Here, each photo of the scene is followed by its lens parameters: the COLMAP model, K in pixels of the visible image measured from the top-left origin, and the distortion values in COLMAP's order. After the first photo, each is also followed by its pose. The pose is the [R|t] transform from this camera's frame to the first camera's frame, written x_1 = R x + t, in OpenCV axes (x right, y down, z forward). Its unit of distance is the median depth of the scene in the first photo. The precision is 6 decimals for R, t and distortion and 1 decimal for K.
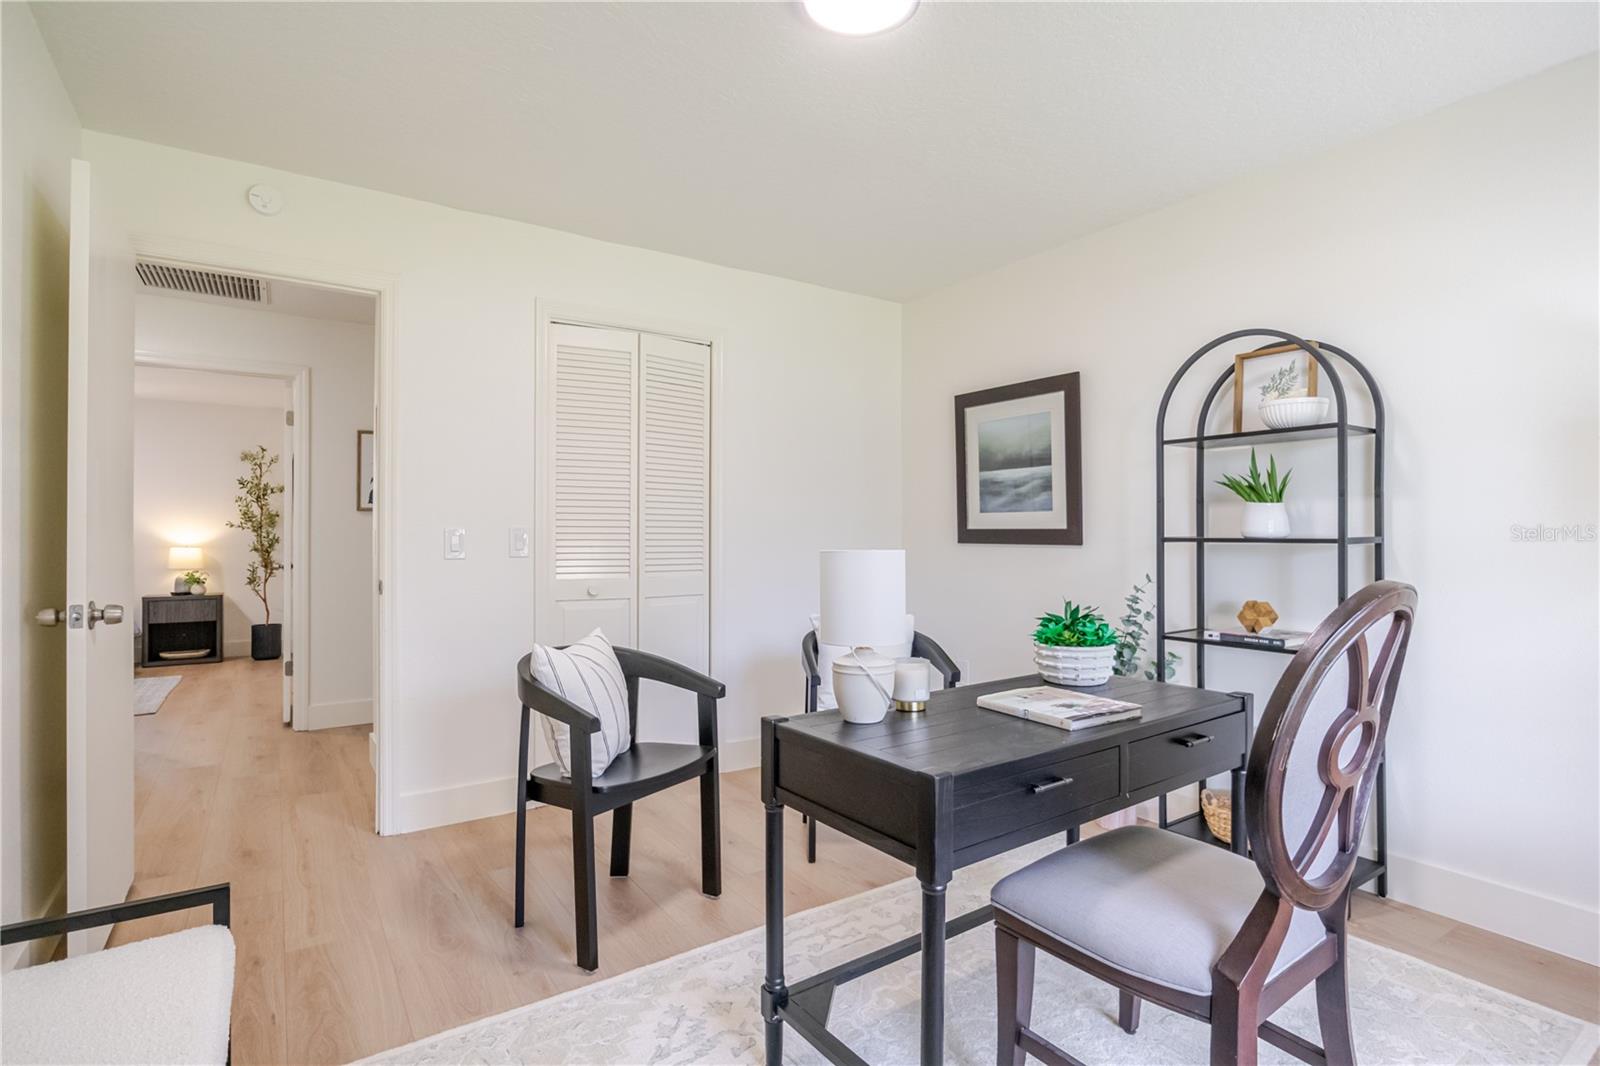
lens RADIAL K [[798.4, 0, 811.5], [0, 798.4, 534.2], [0, 0, 1]] dist [-0.012271, 0.002008]
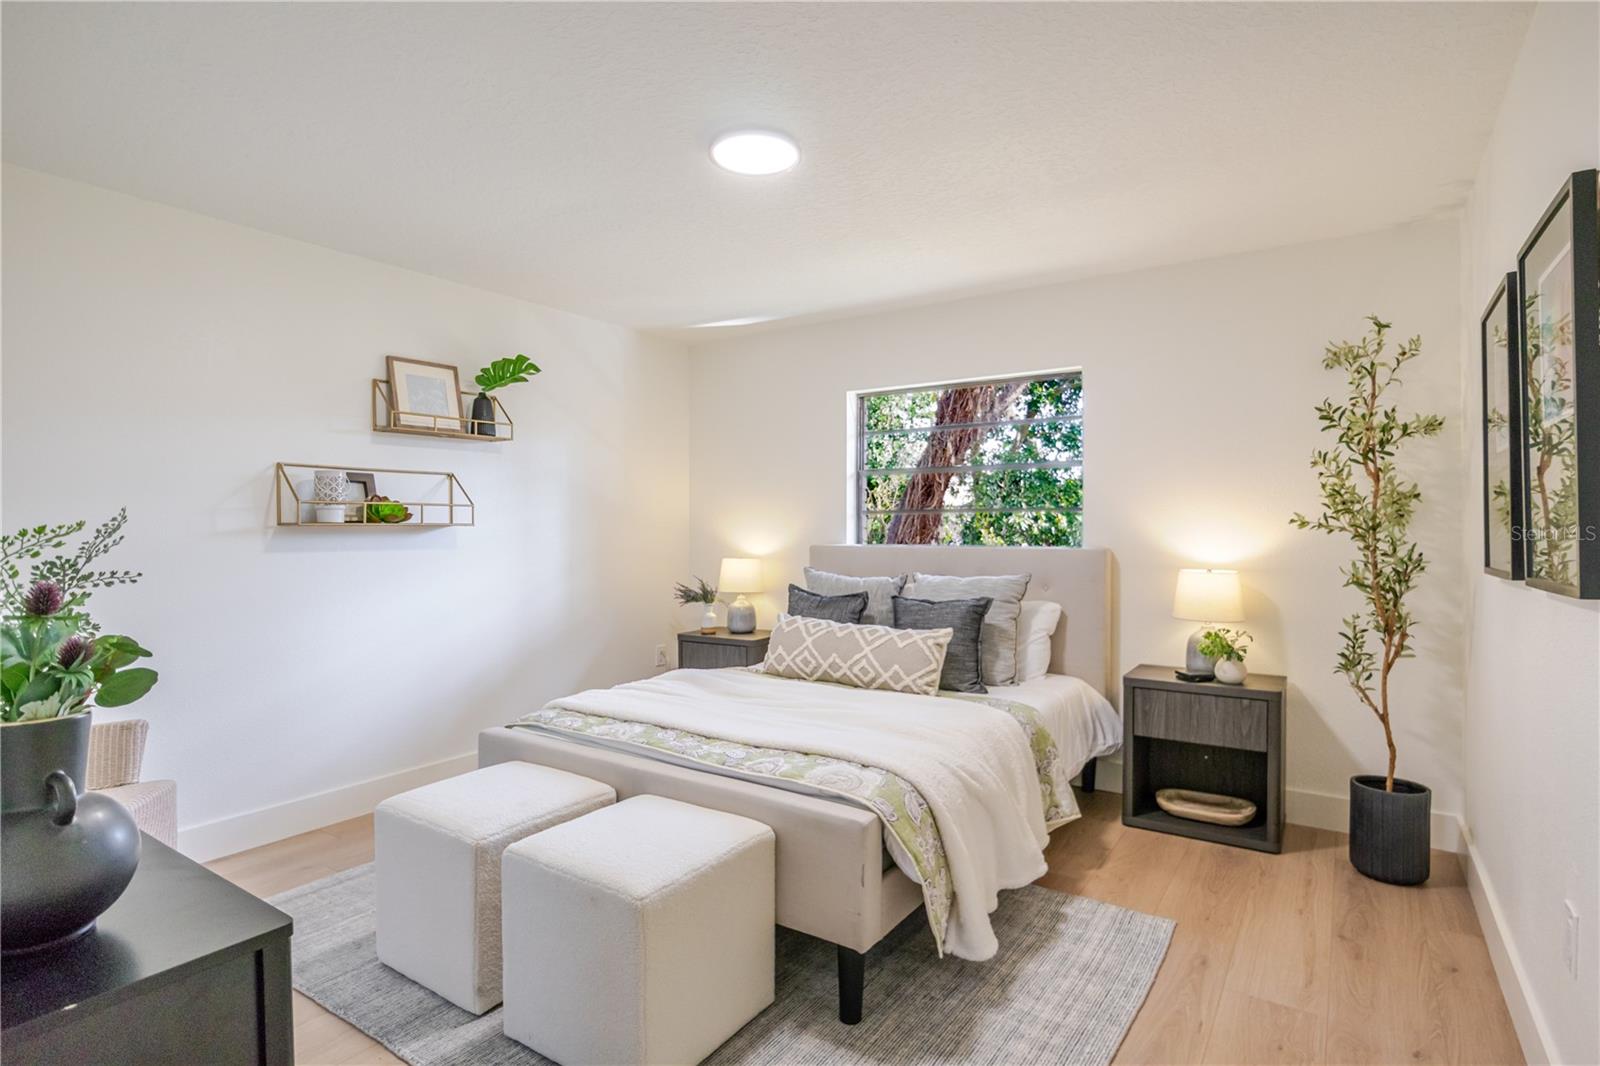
lens RADIAL K [[798.4, 0, 810.3], [0, 798.4, 524.1], [0, 0, 1]] dist [-0.012271, 0.002008]
pose [[0.366031, 0.006271, -0.930582, -0.435439], [0.008774, 0.999910, 0.010189, -0.016967], [0.930561, -0.011894, 0.365943, 0.604291]]
